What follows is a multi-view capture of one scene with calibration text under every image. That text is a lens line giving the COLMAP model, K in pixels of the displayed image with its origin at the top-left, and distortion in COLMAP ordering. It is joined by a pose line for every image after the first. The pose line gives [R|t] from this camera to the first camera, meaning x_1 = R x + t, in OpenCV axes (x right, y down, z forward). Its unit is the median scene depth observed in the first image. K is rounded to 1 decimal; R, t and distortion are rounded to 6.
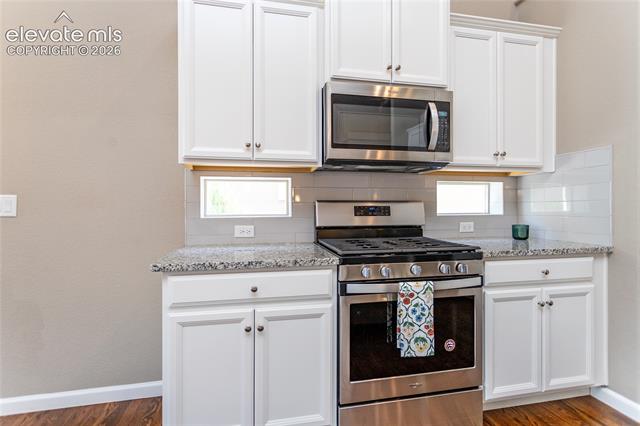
lens RADIAL K [[310.0, 0, 321.8], [0, 310.0, 210.7], [0, 0, 1]] dist [0.003161, 0.002174]
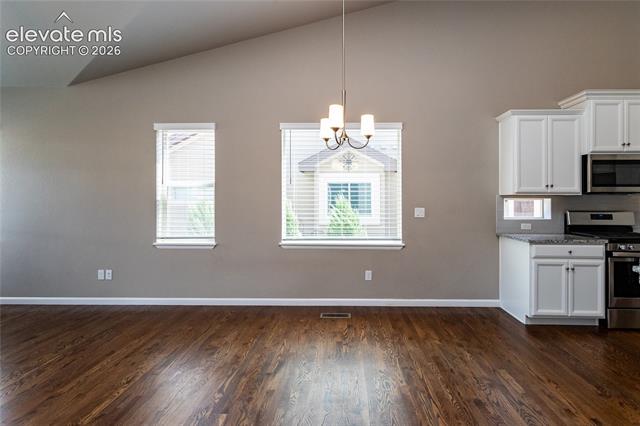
lens RADIAL K [[310.0, 0, 336.2], [0, 310.0, 201.8], [0, 0, 1]] dist [0.003161, 0.002174]
pose [[0.973119, 0.005185, -0.230244, -1.083896], [-0.007316, 0.999938, -0.008402, -0.070748], [0.230186, 0.009860, 0.973097, -1.312797]]
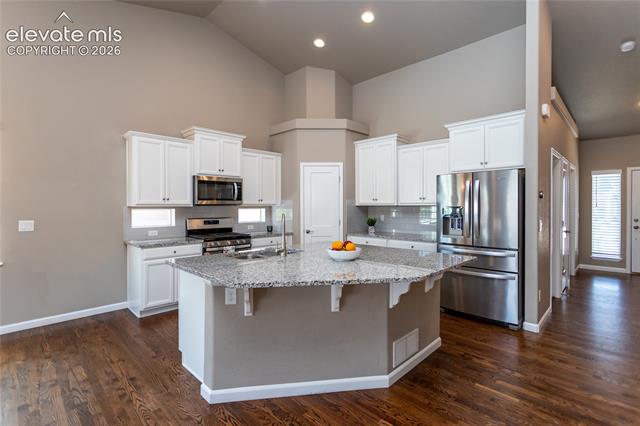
lens RADIAL K [[310.0, 0, 320.4], [0, 310.0, 207.0], [0, 0, 1]] dist [0.003161, 0.002174]
pose [[0.841123, -0.001607, 0.540842, -0.503527], [0.006660, 0.999951, -0.007386, -0.111380], [-0.540803, 0.009815, 0.841092, -1.748491]]
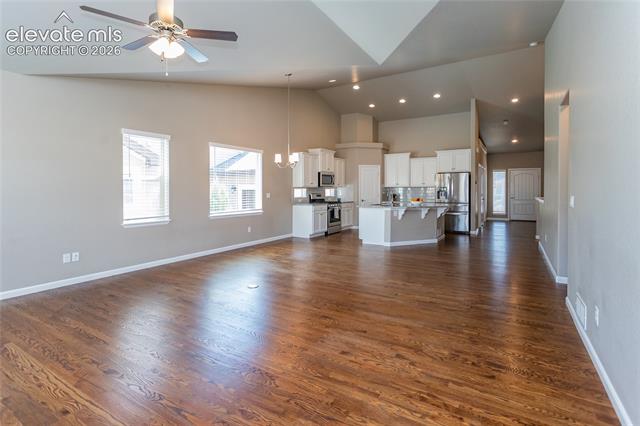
lens RADIAL K [[310.0, 0, 295.6], [0, 310.0, 190.6], [0, 0, 1]] dist [0.003161, 0.002174]
pose [[0.747584, -0.000656, 0.664166, -3.770564], [0.009417, 0.999909, -0.009612, -0.040071], [-0.664100, 0.013440, 0.747523, -2.664656]]
